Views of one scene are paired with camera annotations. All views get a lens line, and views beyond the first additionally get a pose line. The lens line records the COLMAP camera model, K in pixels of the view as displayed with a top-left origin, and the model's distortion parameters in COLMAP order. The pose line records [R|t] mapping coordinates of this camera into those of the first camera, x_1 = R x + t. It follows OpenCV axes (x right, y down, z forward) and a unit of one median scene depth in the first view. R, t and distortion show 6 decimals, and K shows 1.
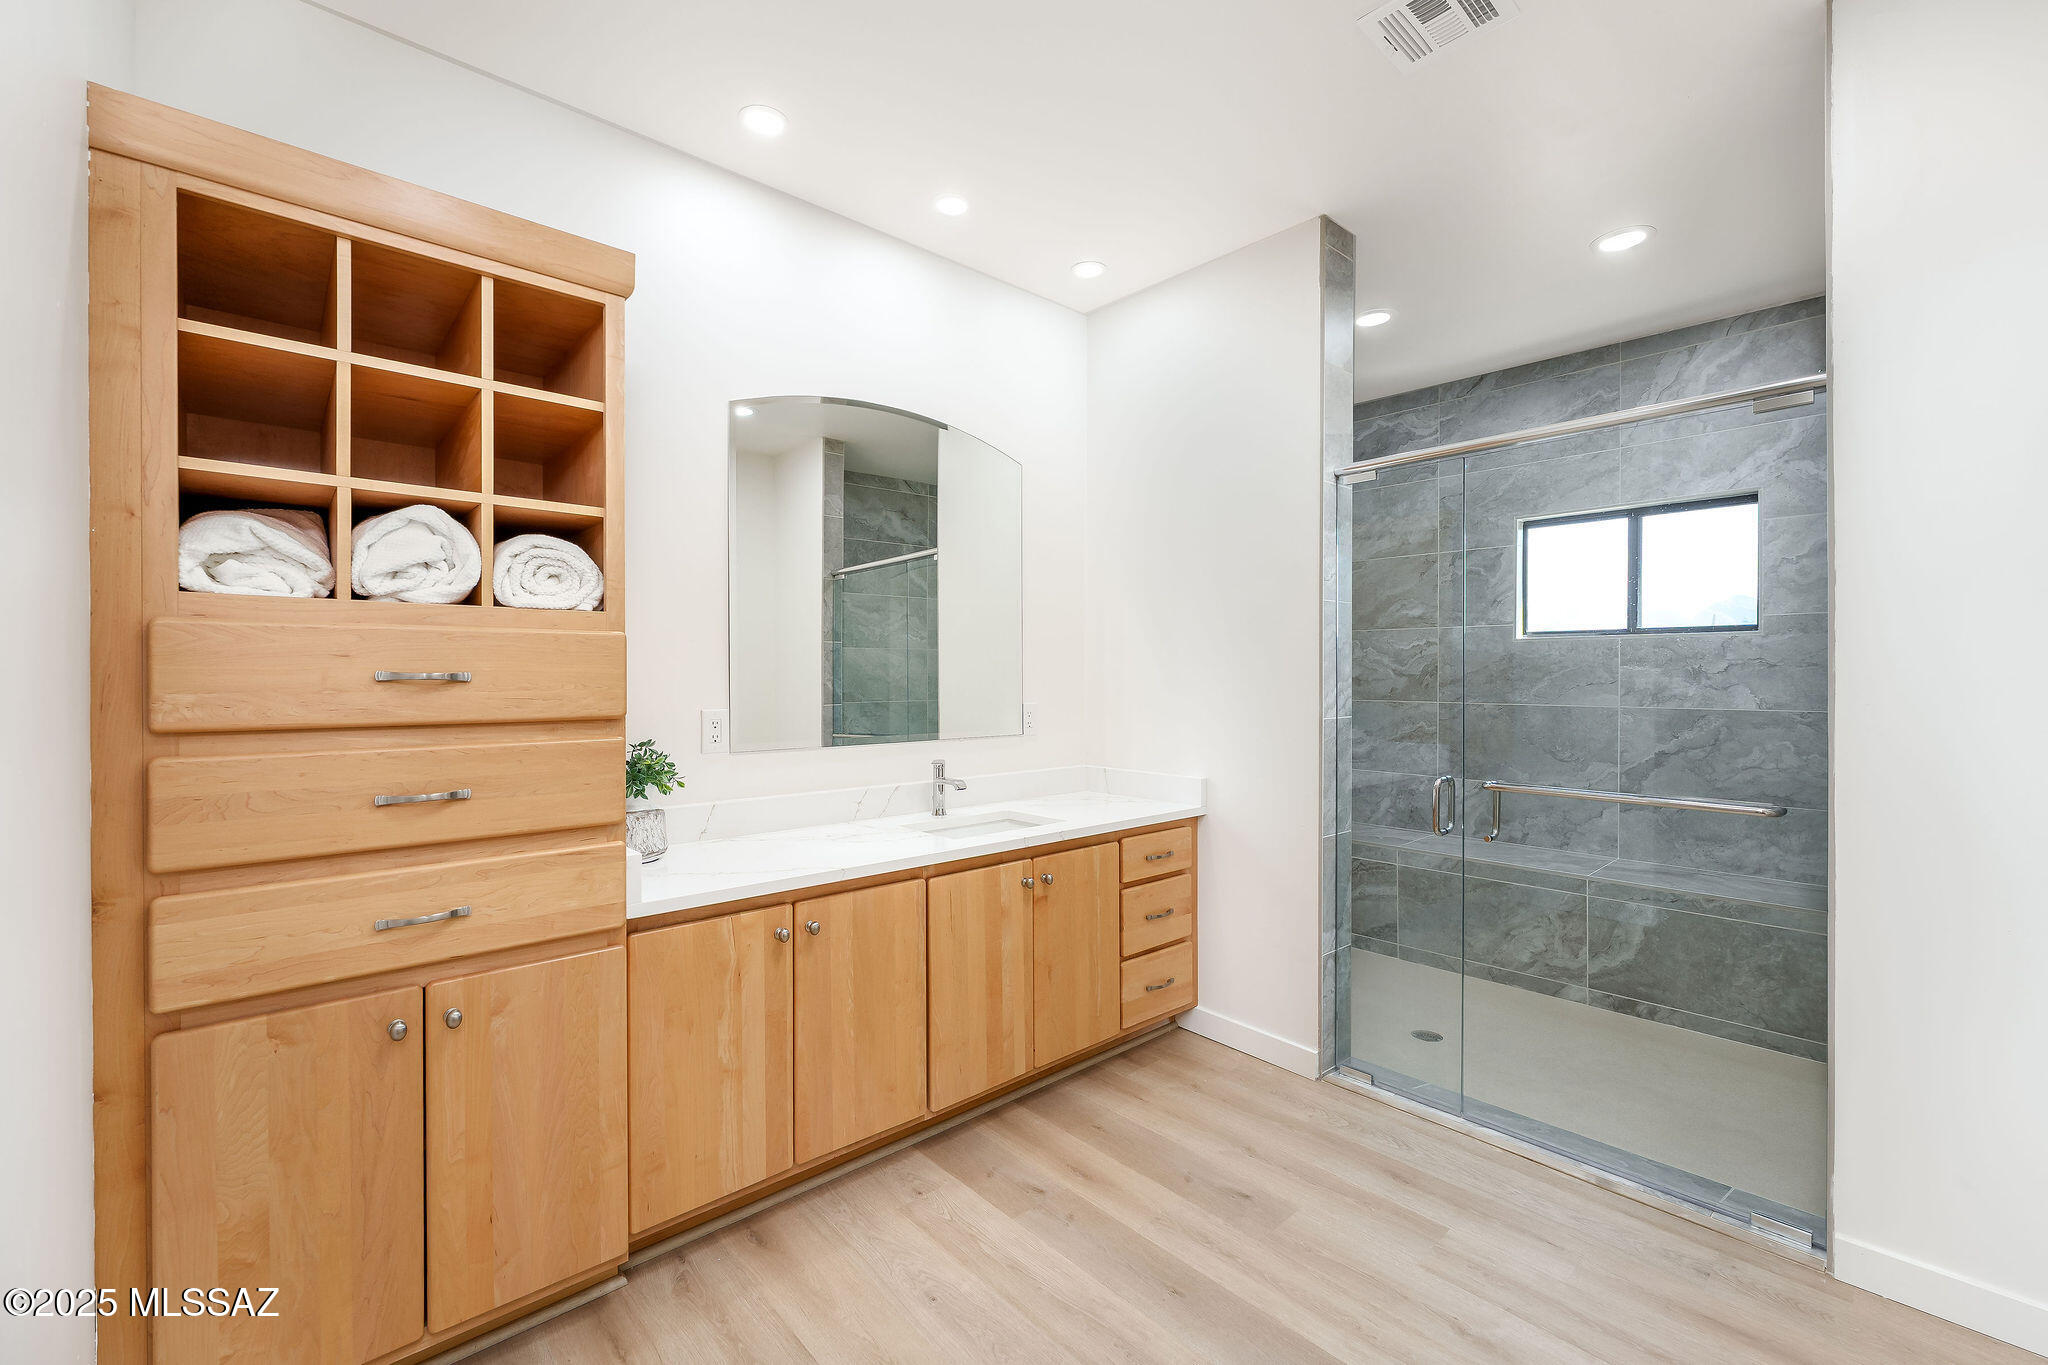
lens RADIAL K [[837.2, 0, 1011.9], [0, 837.2, 674.8], [0, 0, 1]] dist [-0.000658, -0.000596]
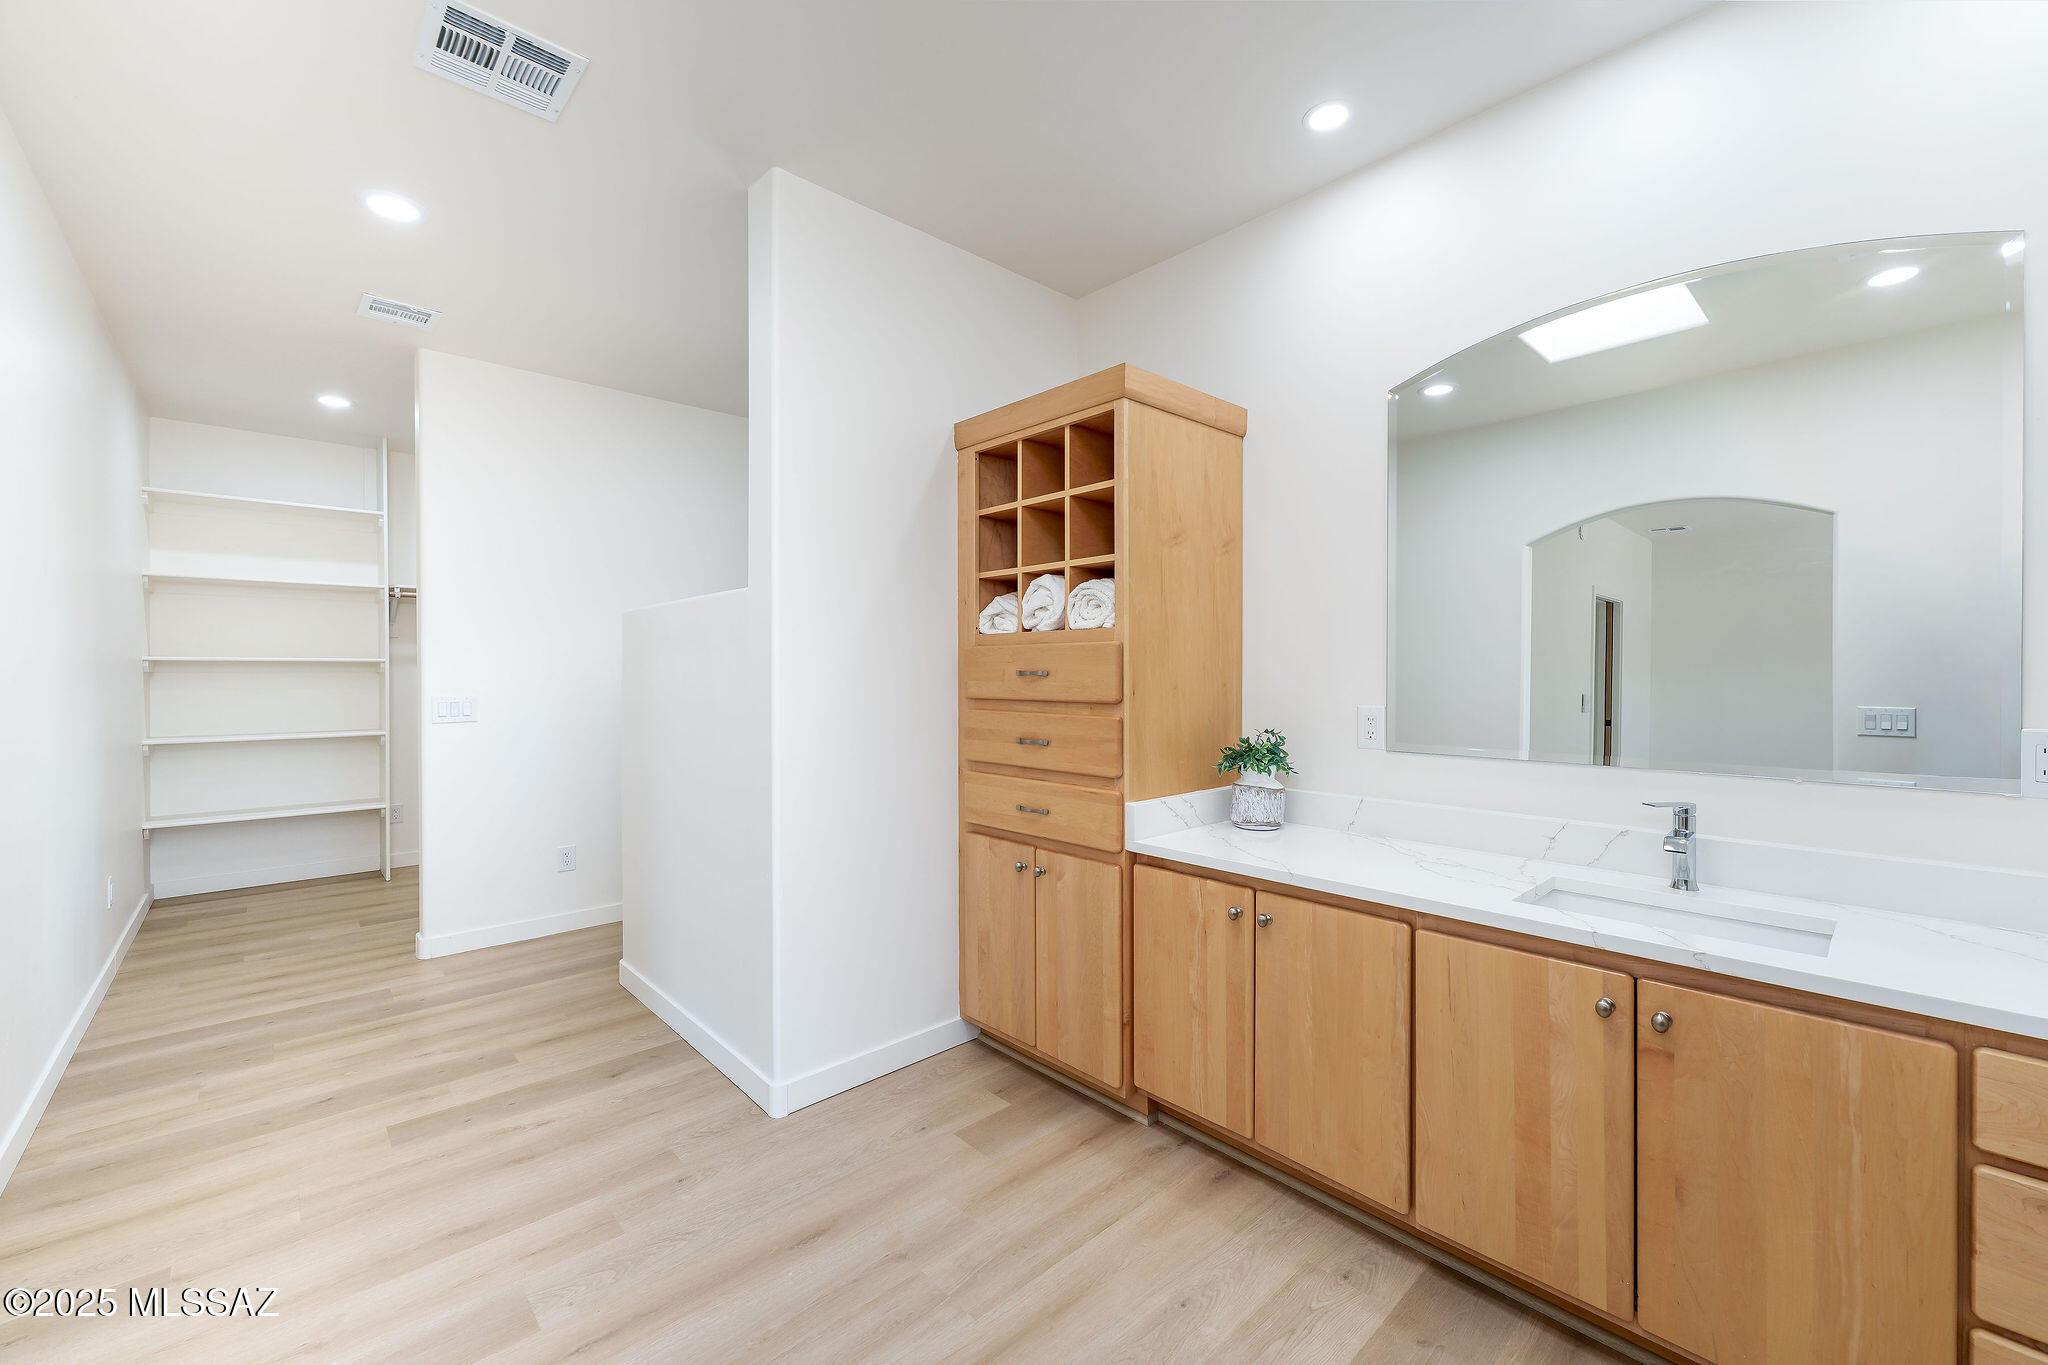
lens RADIAL K [[818.0, 0, 1048.5], [0, 818.0, 682.2], [0, 0, 1]] dist [-0.001494, -0.000197]
pose [[0.044430, 0.008831, -0.998973, 0.773749], [-0.000518, 0.999961, 0.008816, 0.005001], [0.999012, 0.000126, 0.044433, 0.724821]]
